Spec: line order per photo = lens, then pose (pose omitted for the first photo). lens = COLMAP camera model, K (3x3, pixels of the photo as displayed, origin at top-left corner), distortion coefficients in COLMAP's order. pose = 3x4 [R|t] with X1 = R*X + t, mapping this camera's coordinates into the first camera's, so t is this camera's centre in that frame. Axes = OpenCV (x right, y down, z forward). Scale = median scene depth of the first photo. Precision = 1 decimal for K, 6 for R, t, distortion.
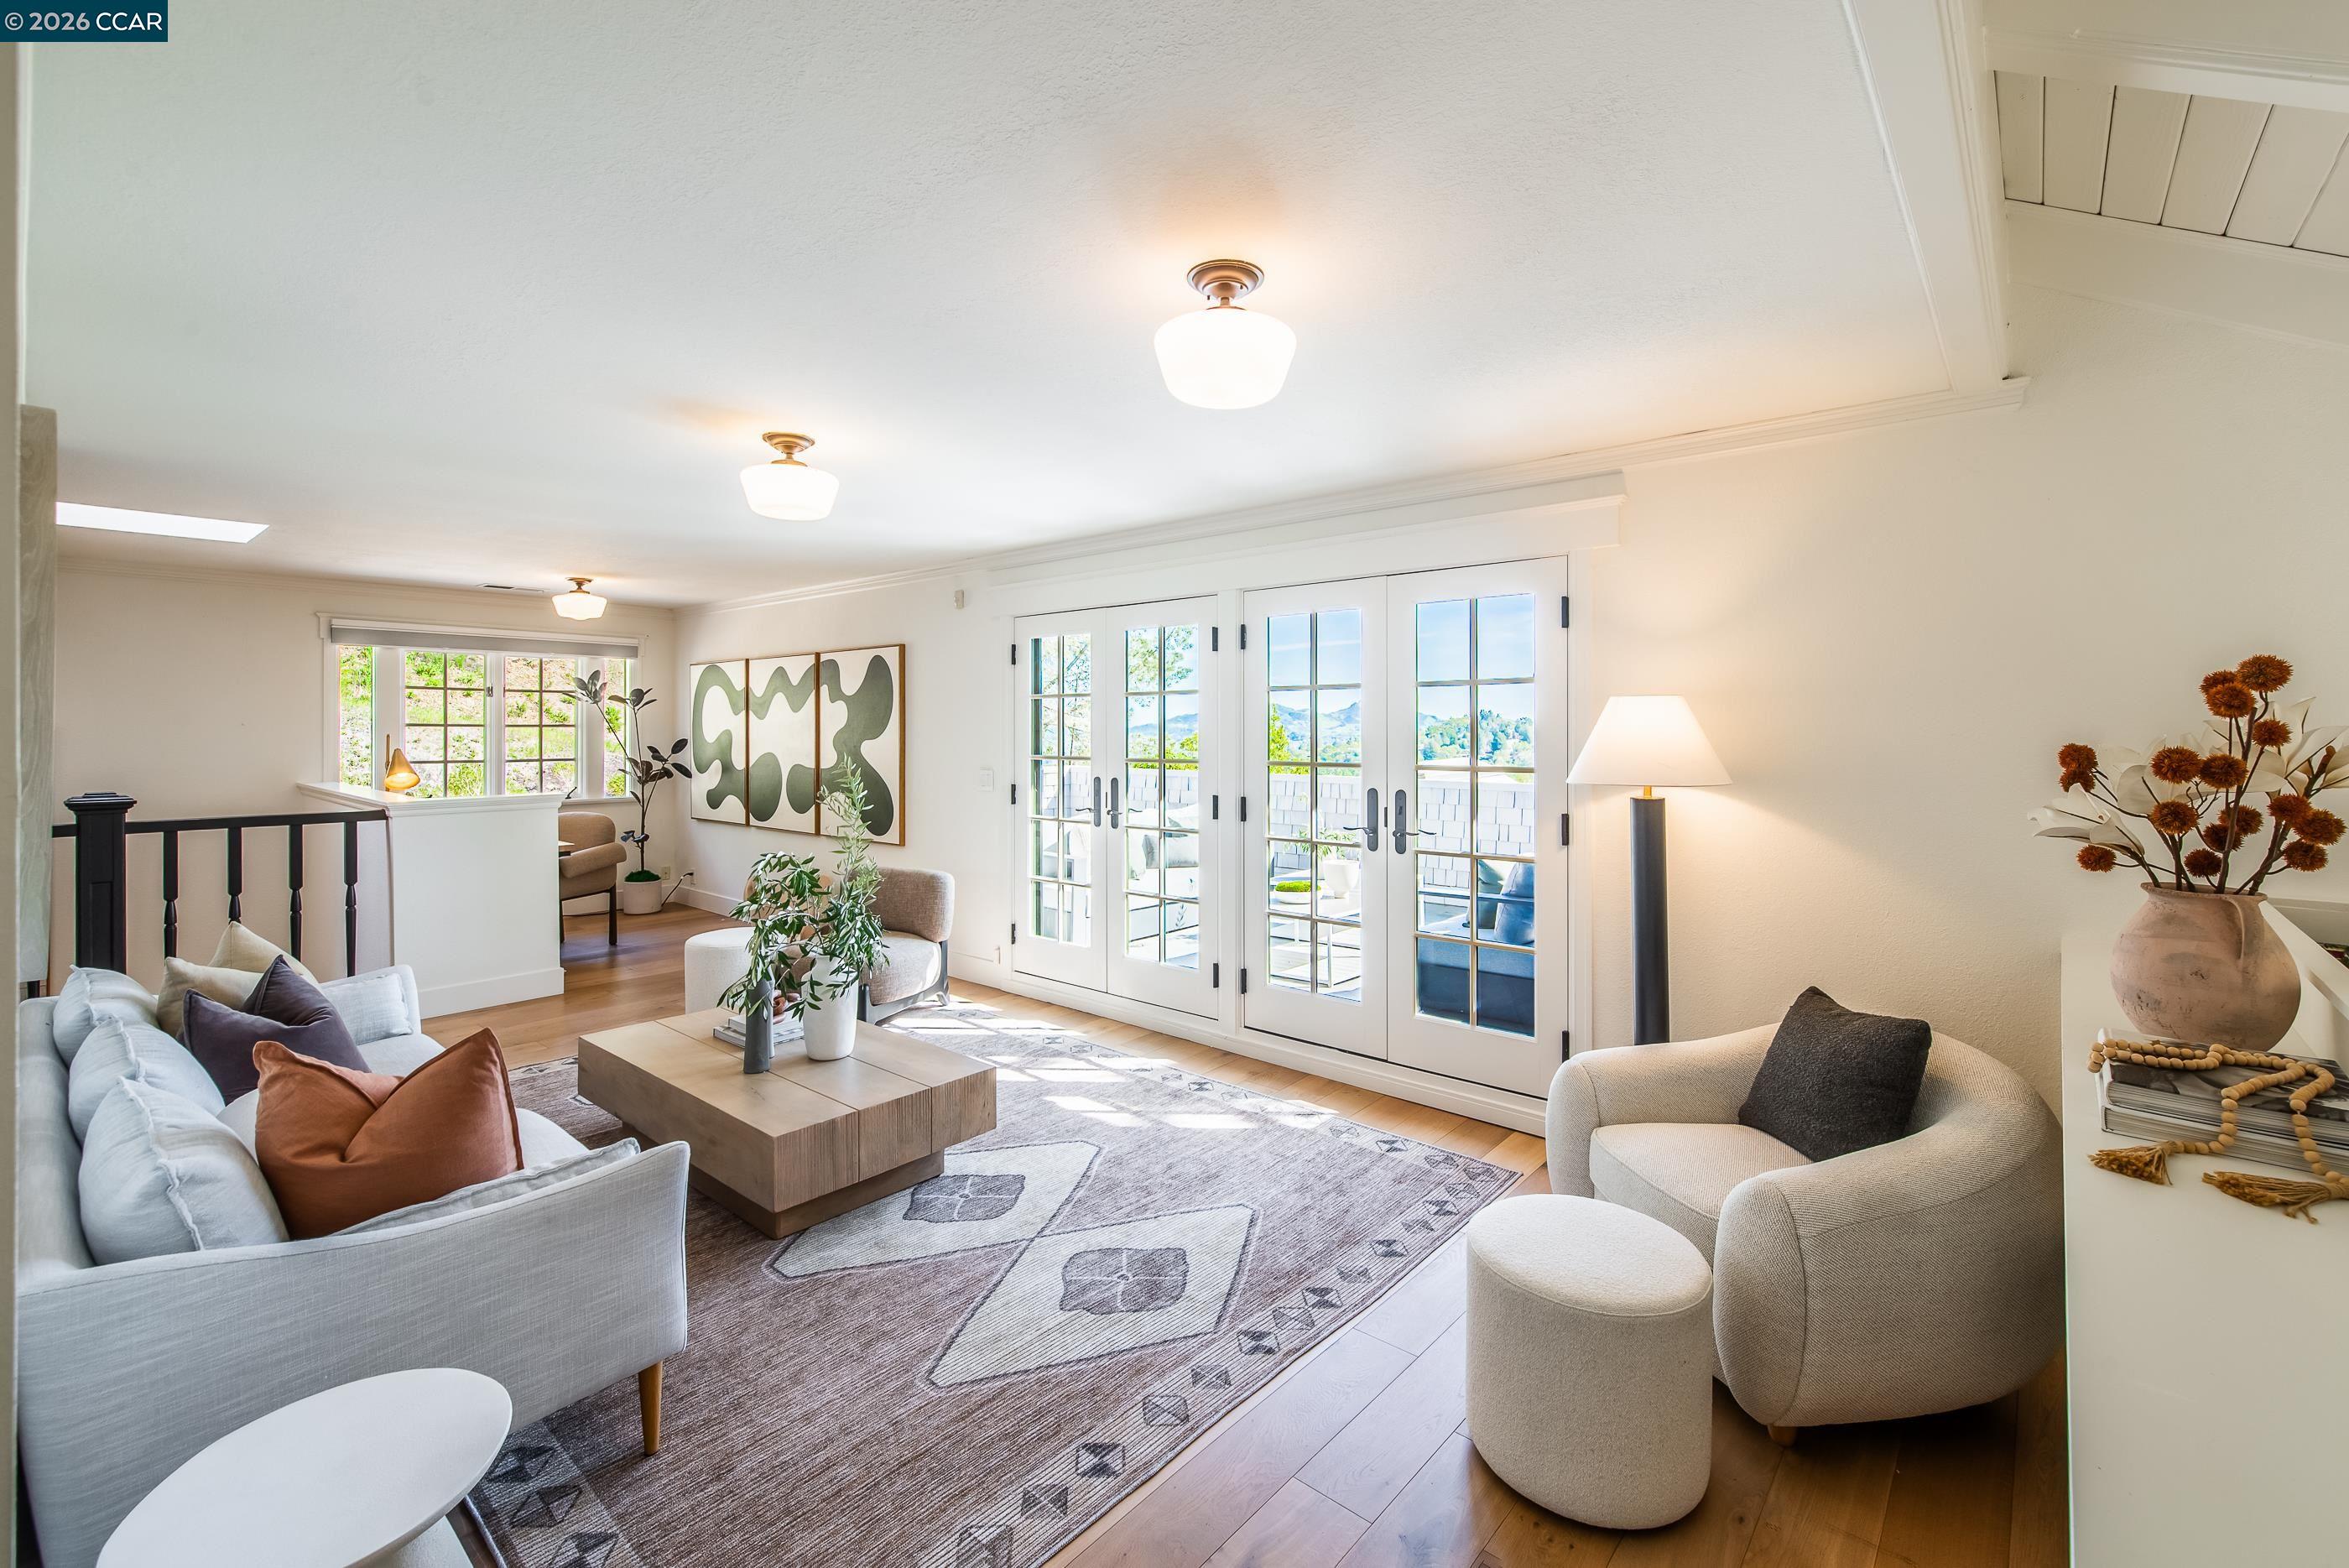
lens RADIAL K [[1014.1, 0, 1179.1], [0, 1014.1, 735.3], [0, 0, 1]] dist [-0.002953, -0.000681]
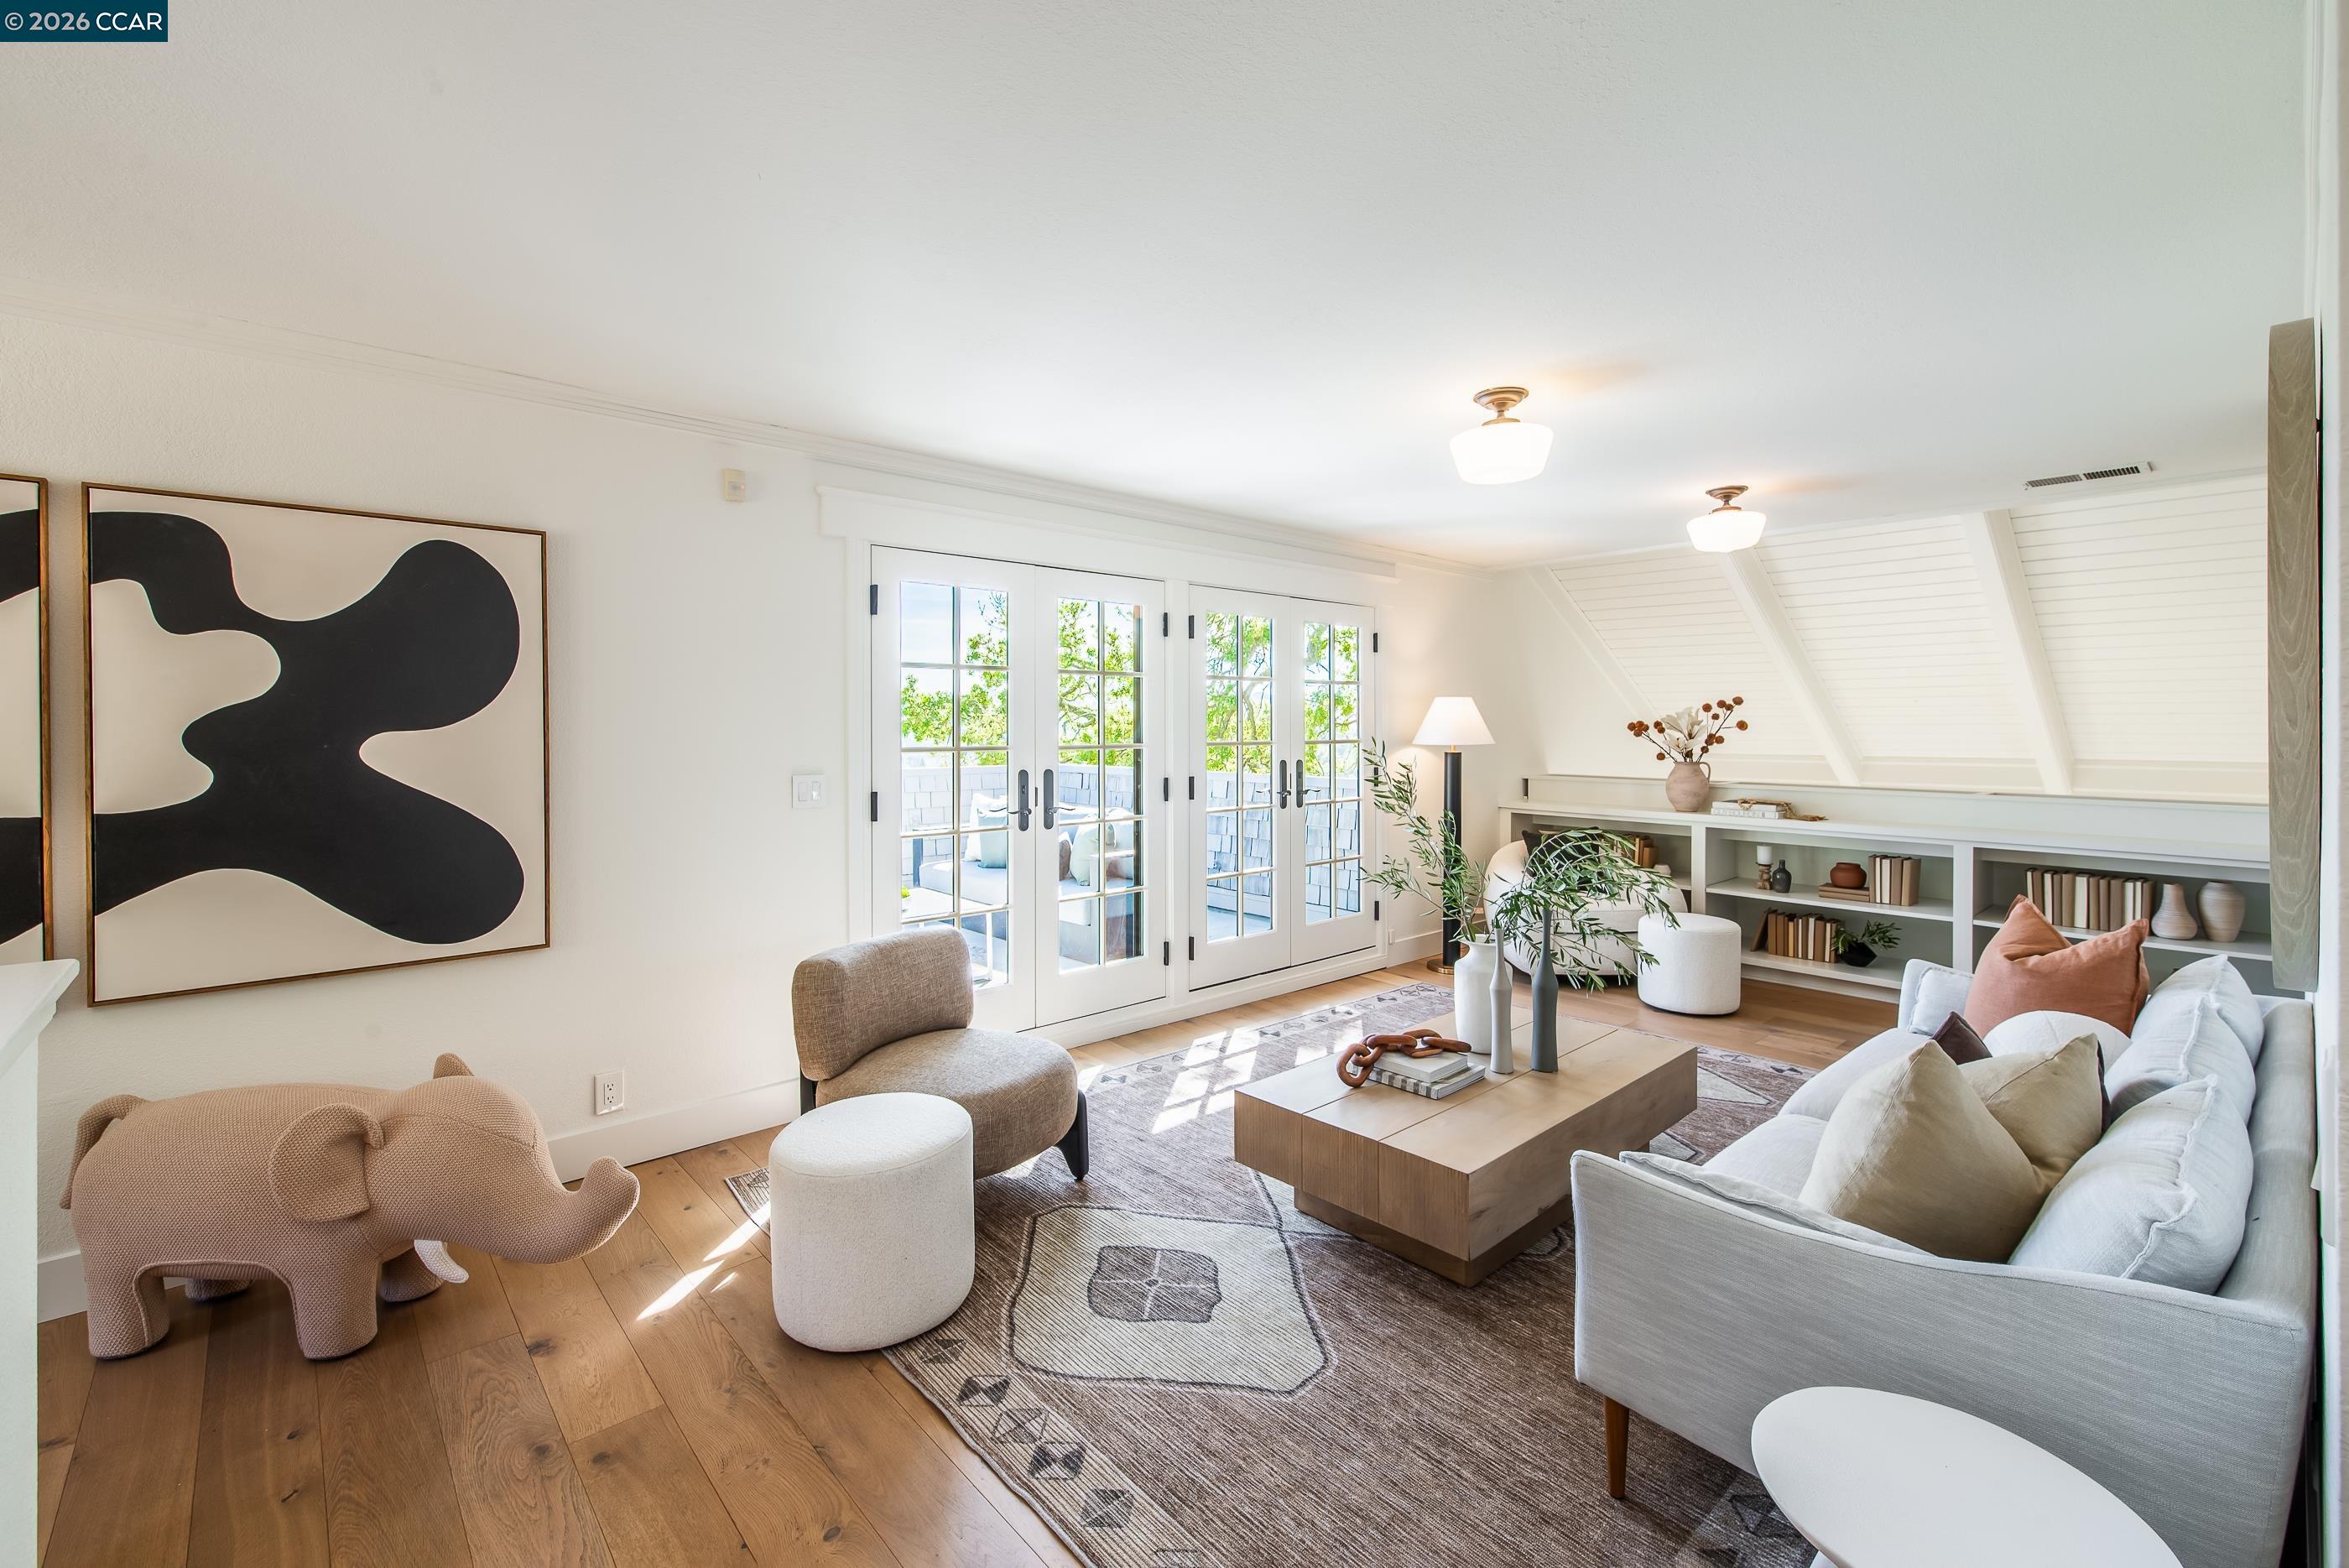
lens RADIAL K [[1014.1, 0, 1194.8], [0, 1014.1, 733.6], [0, 0, 1]] dist [-0.002953, -0.000681]
pose [[0.108601, -0.015551, 0.993964, -0.811922], [0.000935, 0.999879, 0.015542, -0.000877], [-0.994085, -0.000758, 0.108602, 0.715318]]
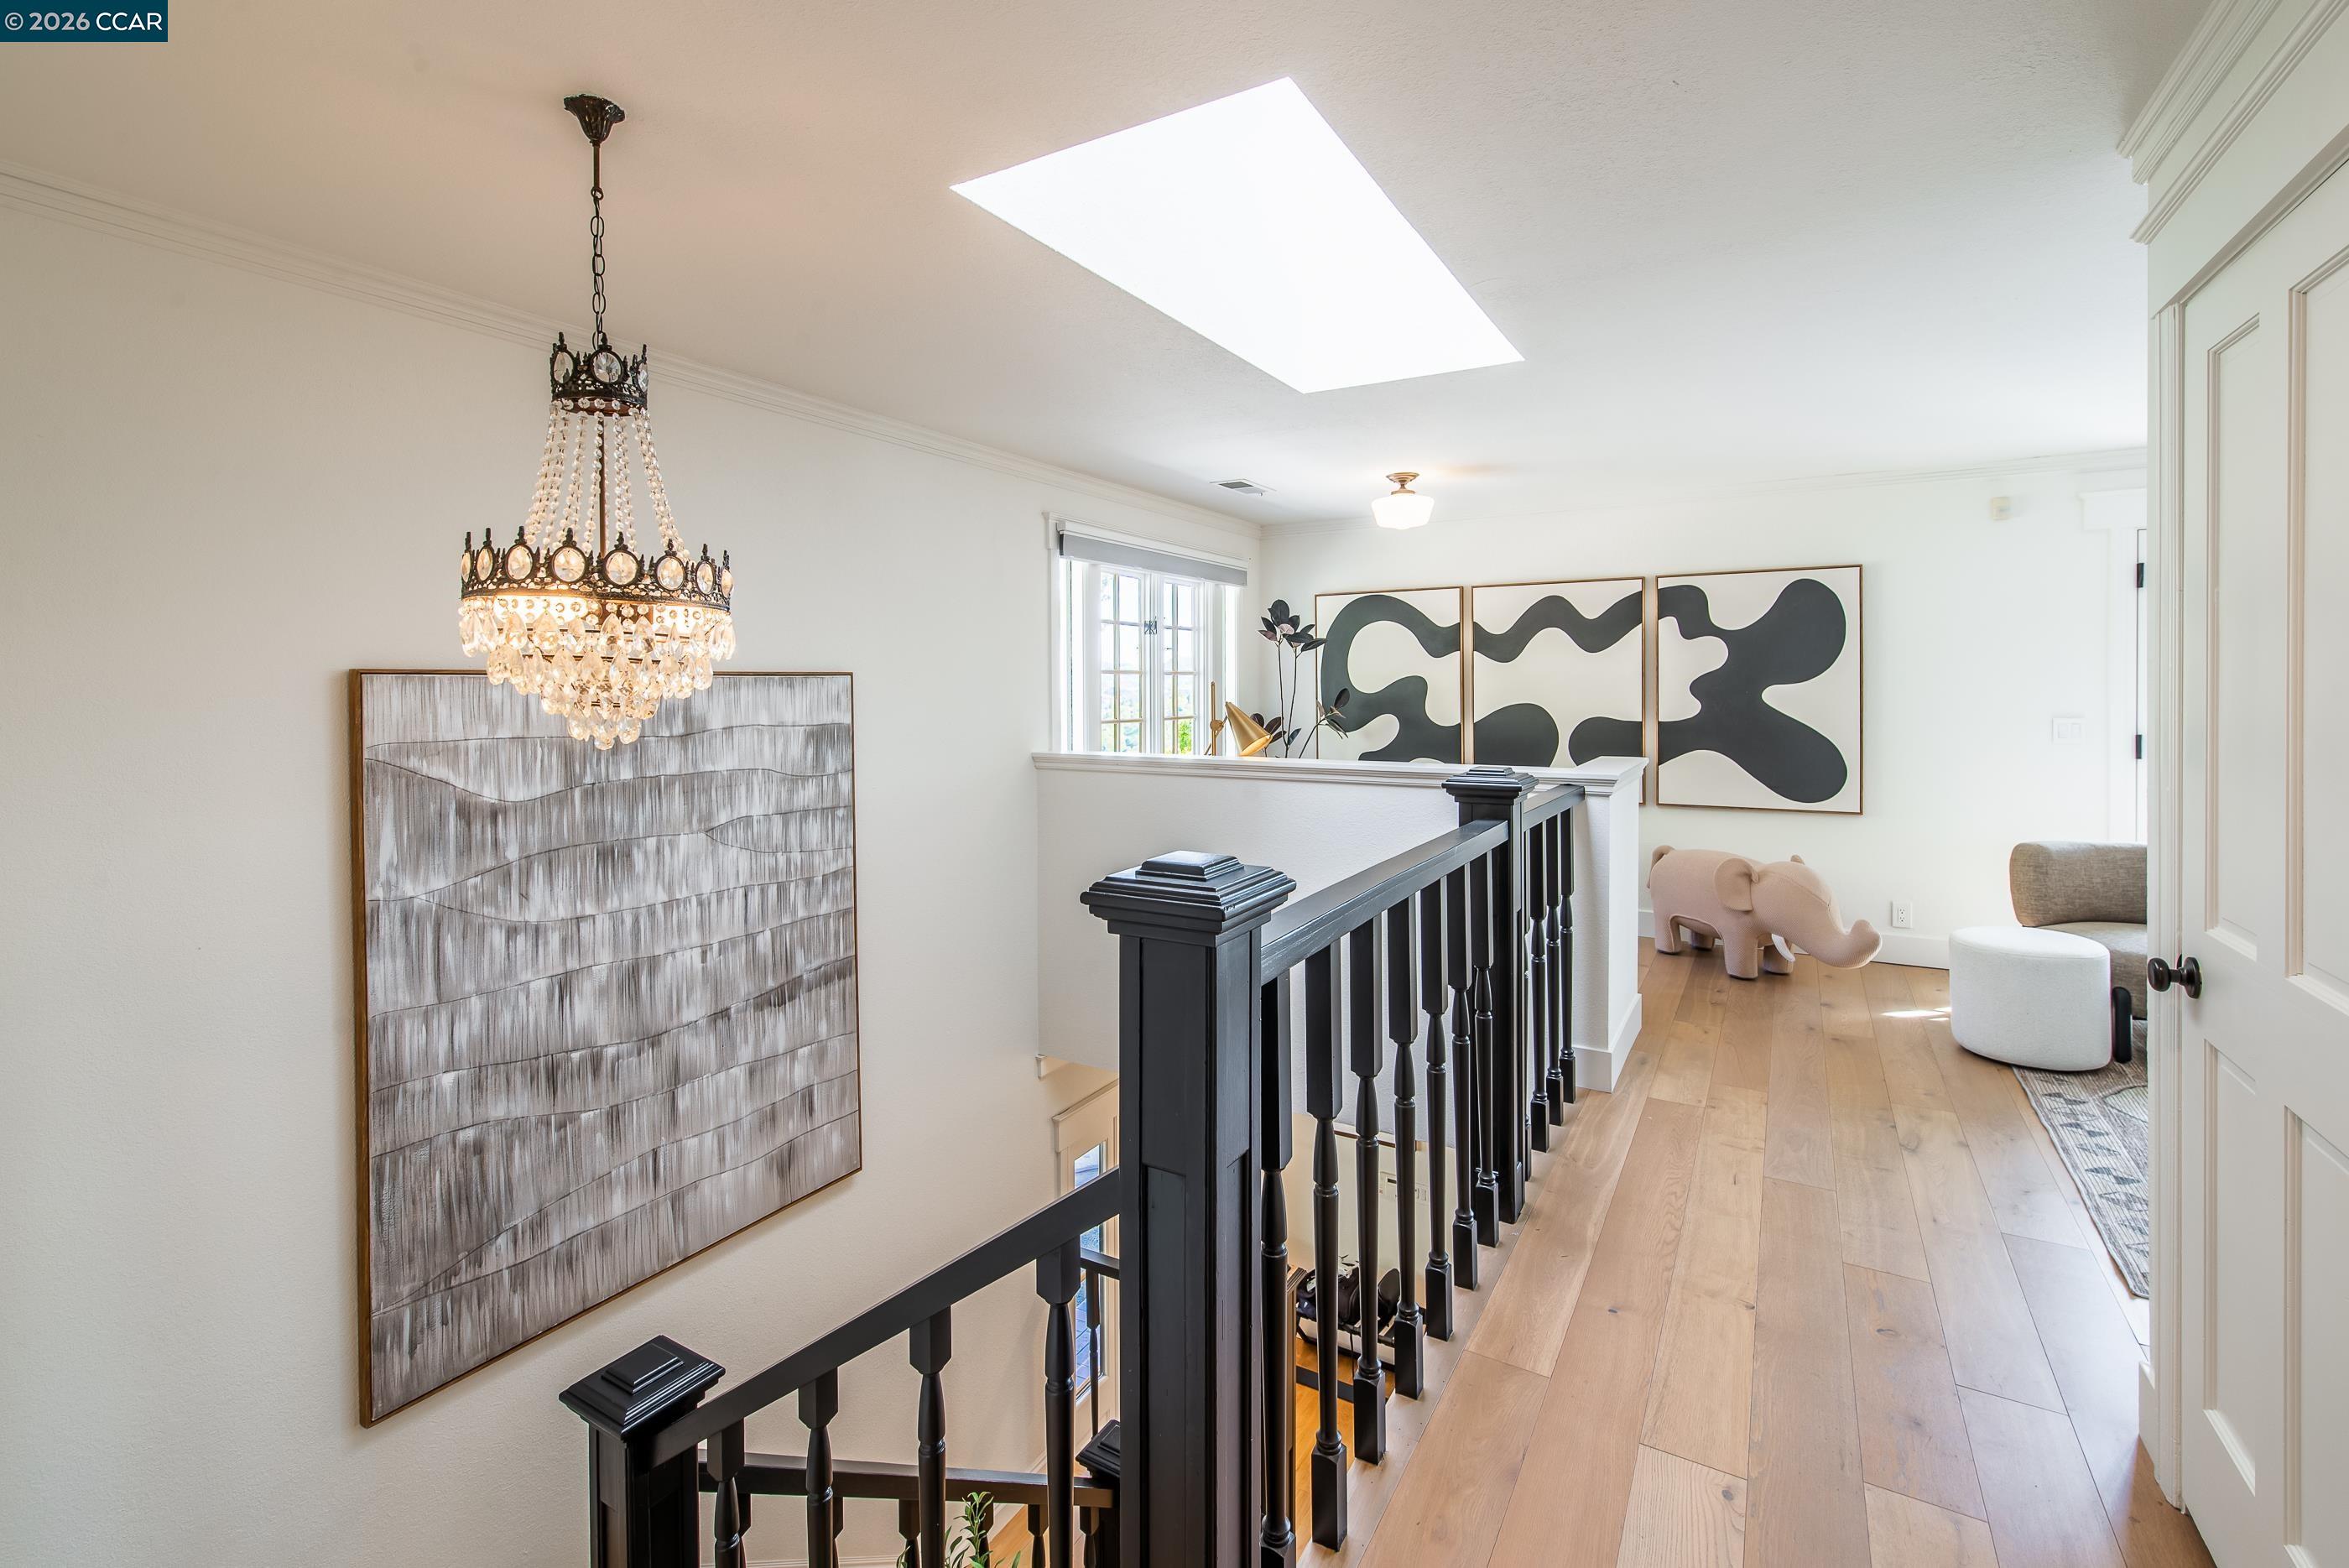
lens RADIAL K [[1014.1, 0, 1202.7], [0, 1014.1, 696.3], [0, 0, 1]] dist [-0.002953, -0.000681]
pose [[0.980499, -0.014916, 0.195956, -1.062579], [0.012681, 0.999840, 0.012652, -0.002299], [-0.196113, -0.009920, 0.980531, 0.350614]]
